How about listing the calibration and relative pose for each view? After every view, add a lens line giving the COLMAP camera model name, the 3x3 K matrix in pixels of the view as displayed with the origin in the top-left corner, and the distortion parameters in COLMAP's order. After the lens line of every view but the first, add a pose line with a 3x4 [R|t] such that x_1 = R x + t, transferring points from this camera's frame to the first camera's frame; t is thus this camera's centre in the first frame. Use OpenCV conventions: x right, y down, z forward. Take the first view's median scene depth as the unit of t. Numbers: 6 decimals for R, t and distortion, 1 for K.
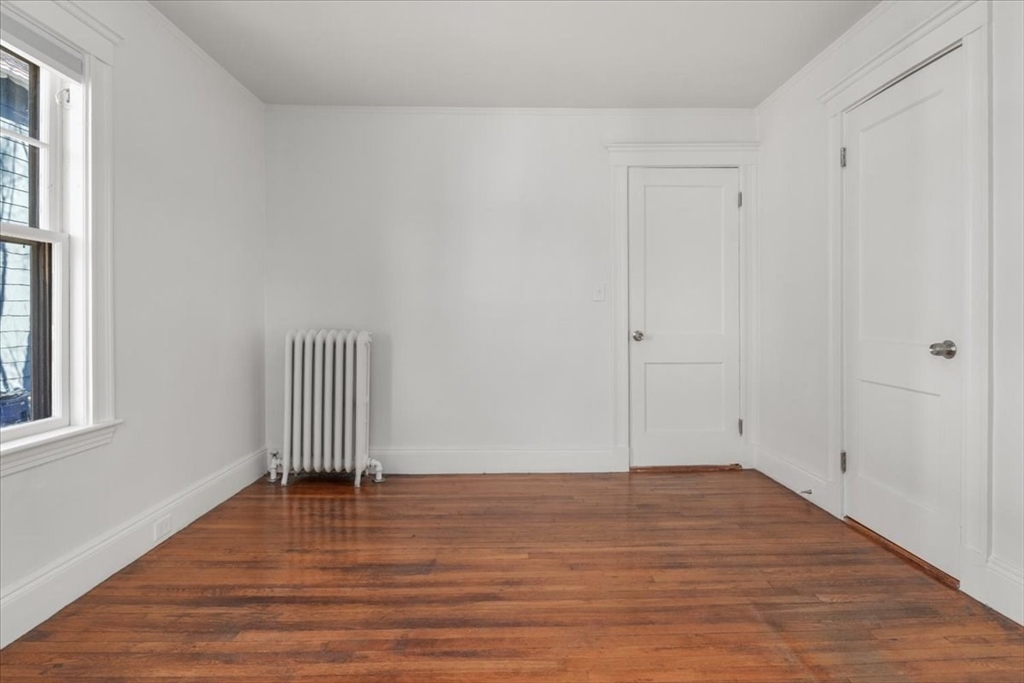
lens RADIAL K [[531.4, 0, 526.7], [0, 531.4, 317.4], [0, 0, 1]] dist [-0.004020, -0.000257]
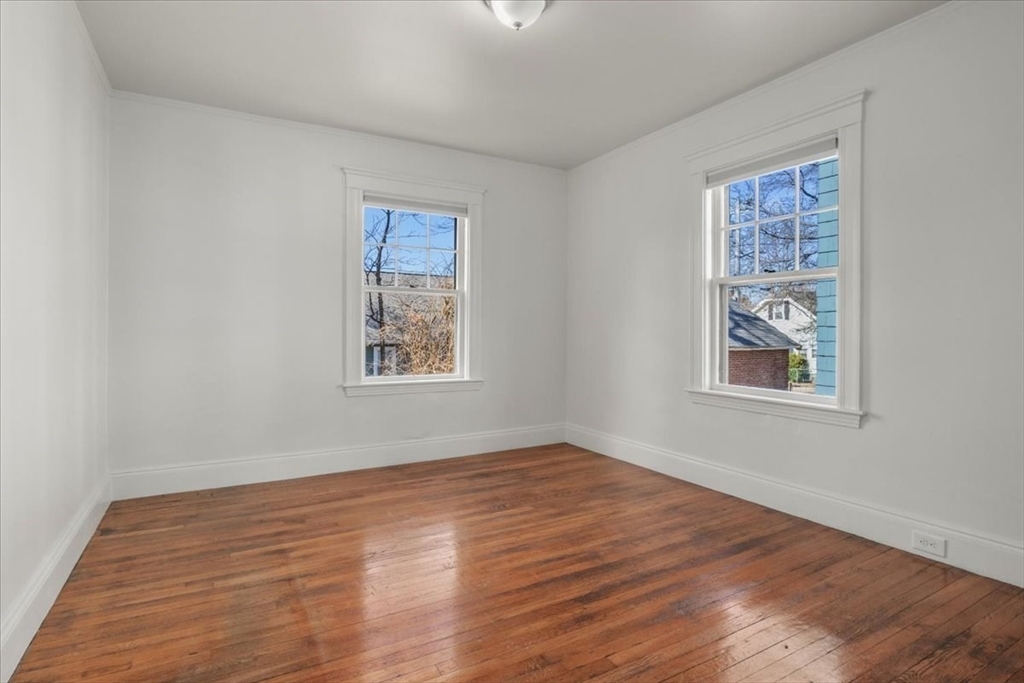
lens RADIAL K [[517.4, 0, 514.6], [0, 517.4, 316.6], [0, 0, 1]] dist [-0.001381, -0.000148]
pose [[-0.882356, -0.006338, -0.470539, 0.498912], [0.001850, 0.999855, -0.016936, -0.005311], [0.470578, -0.015814, -0.882217, 1.727414]]
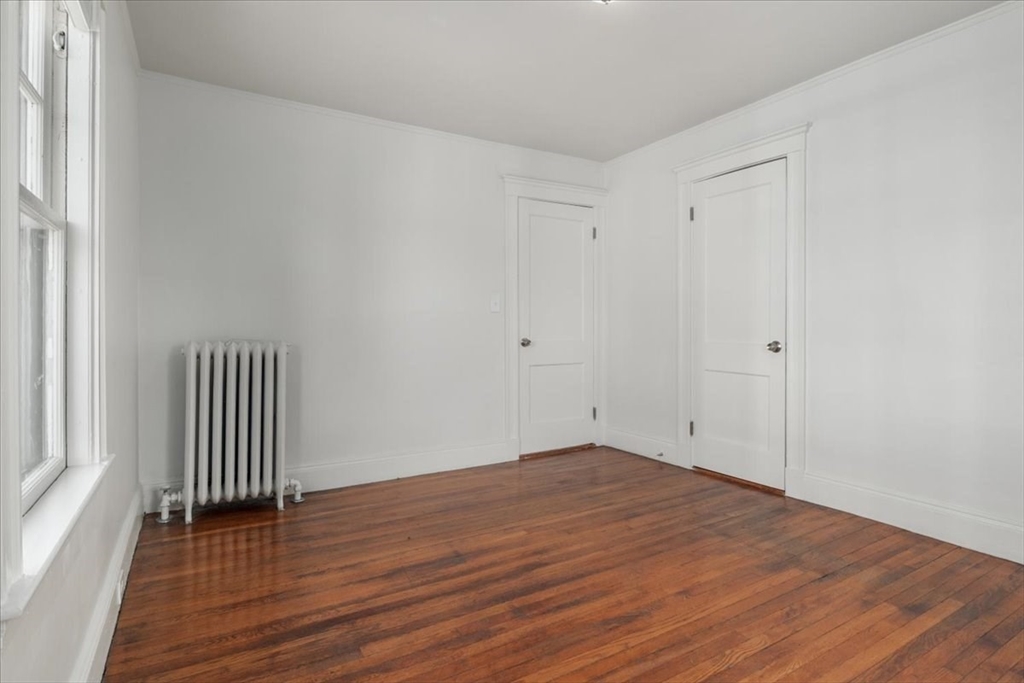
lens RADIAL K [[523.3, 0, 515.0], [0, 523.3, 324.5], [0, 0, 1]] dist [-0.003107, -0.000330]
pose [[0.872079, 0.001474, 0.489362, -0.641040], [-0.000091, 0.999996, -0.002849, -0.001995], [-0.489364, 0.002440, 0.872076, 0.012712]]
